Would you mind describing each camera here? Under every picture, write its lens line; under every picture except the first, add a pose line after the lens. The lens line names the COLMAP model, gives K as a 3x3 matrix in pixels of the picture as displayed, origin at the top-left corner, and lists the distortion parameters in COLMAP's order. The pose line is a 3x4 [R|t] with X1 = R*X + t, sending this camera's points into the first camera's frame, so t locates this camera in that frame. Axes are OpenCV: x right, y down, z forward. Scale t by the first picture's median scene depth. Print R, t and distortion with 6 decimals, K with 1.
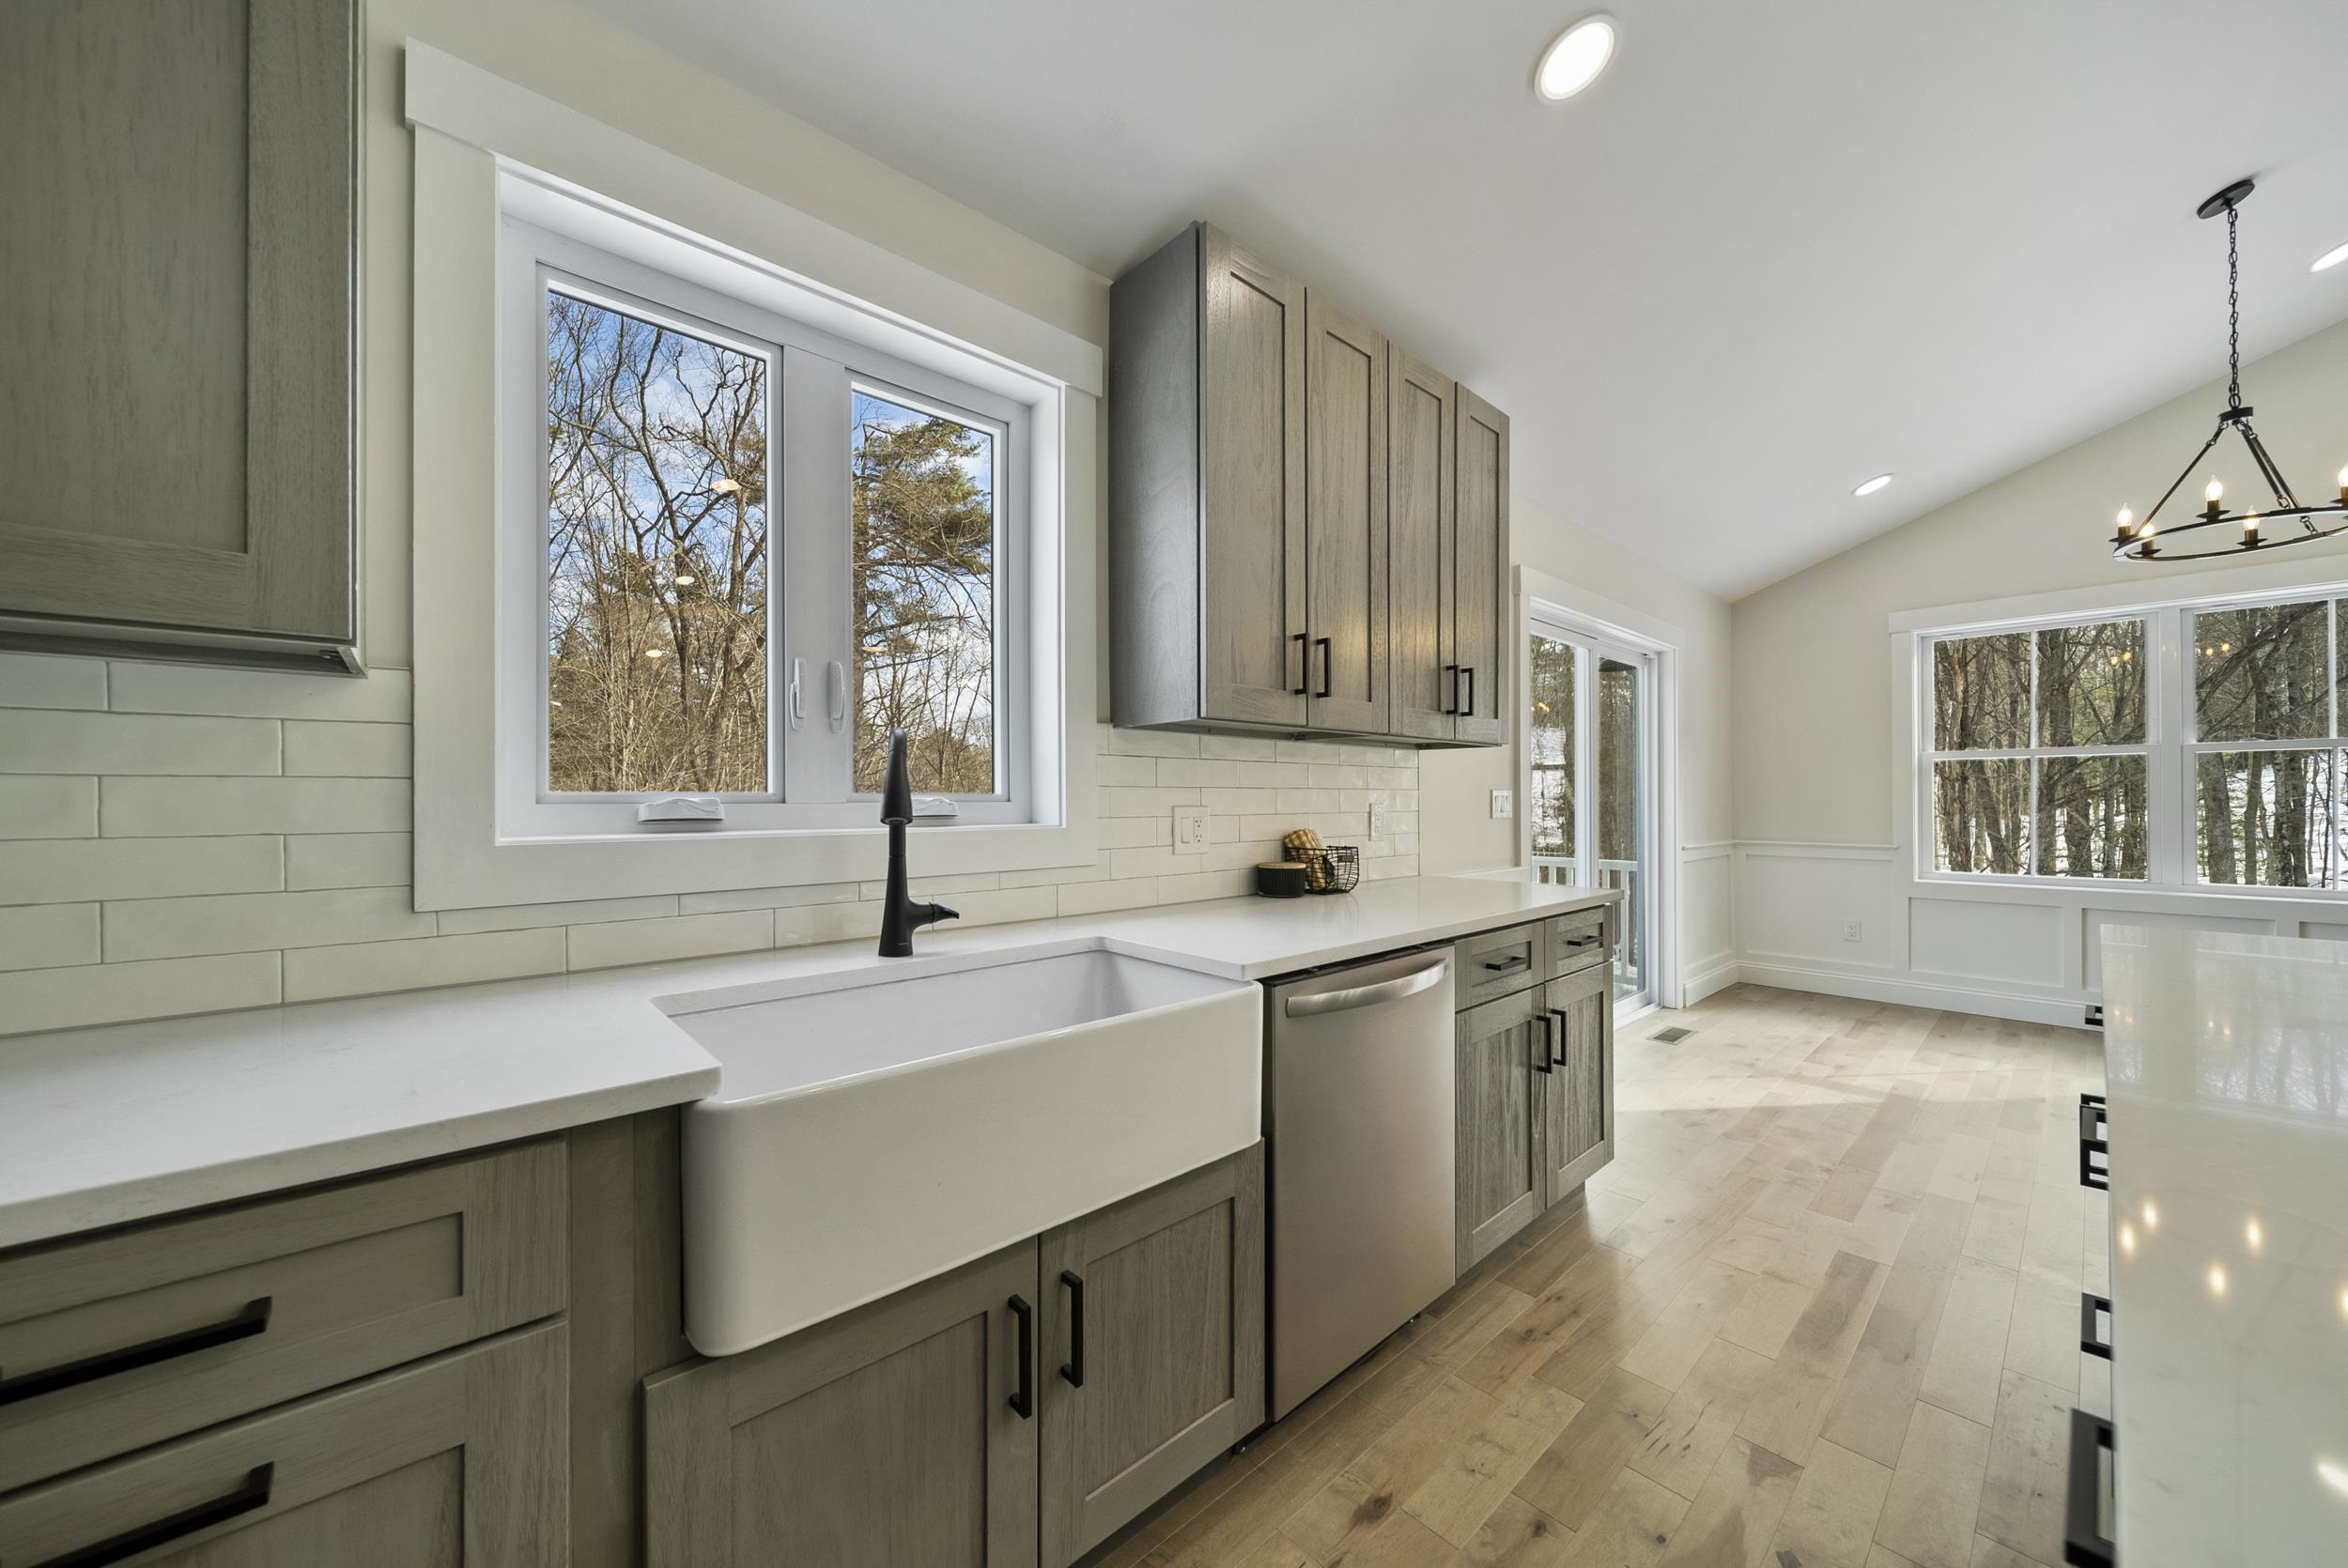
lens RADIAL K [[841.6, 0, 1160.8], [0, 841.6, 797.3], [0, 0, 1]] dist [-0.001814, -0.000525]
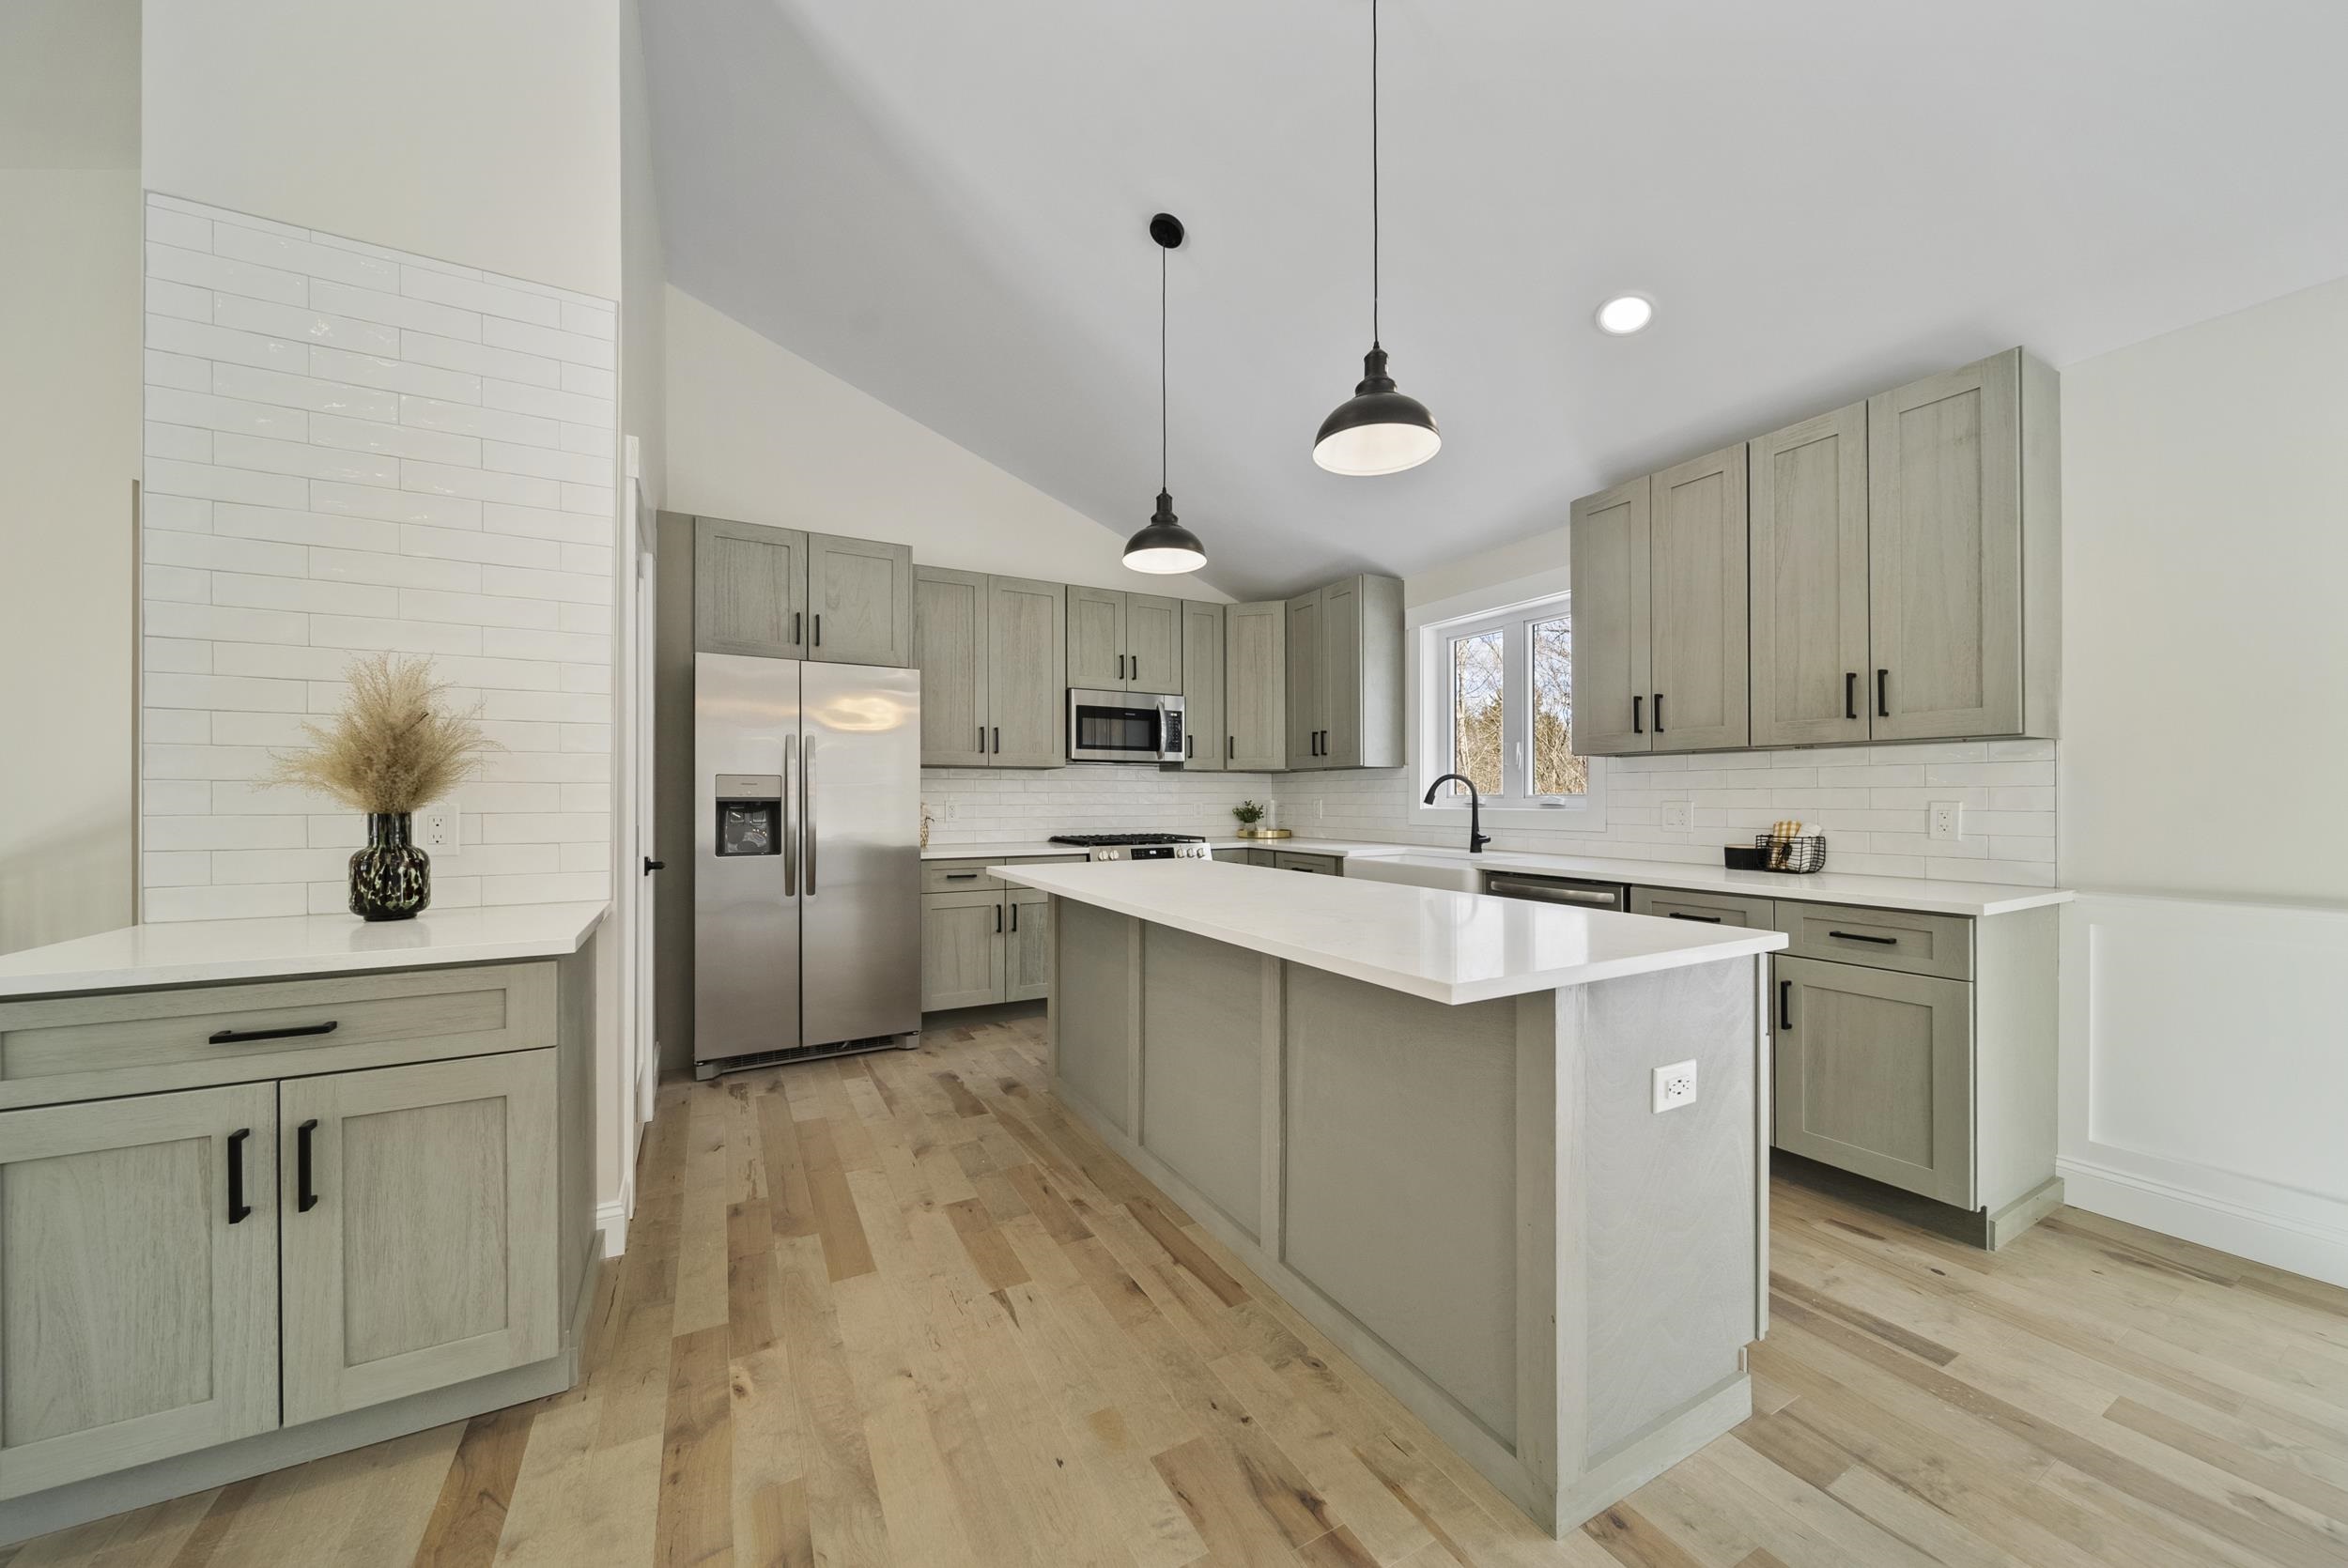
lens RADIAL K [[841.6, 0, 1194.8], [0, 841.6, 786.8], [0, 0, 1]] dist [-0.001814, -0.000525]
pose [[-0.207429, -0.008375, -0.978214, 1.625948], [0.009238, 0.999902, -0.010519, -0.008714], [0.978206, -0.011219, -0.207331, 0.412268]]
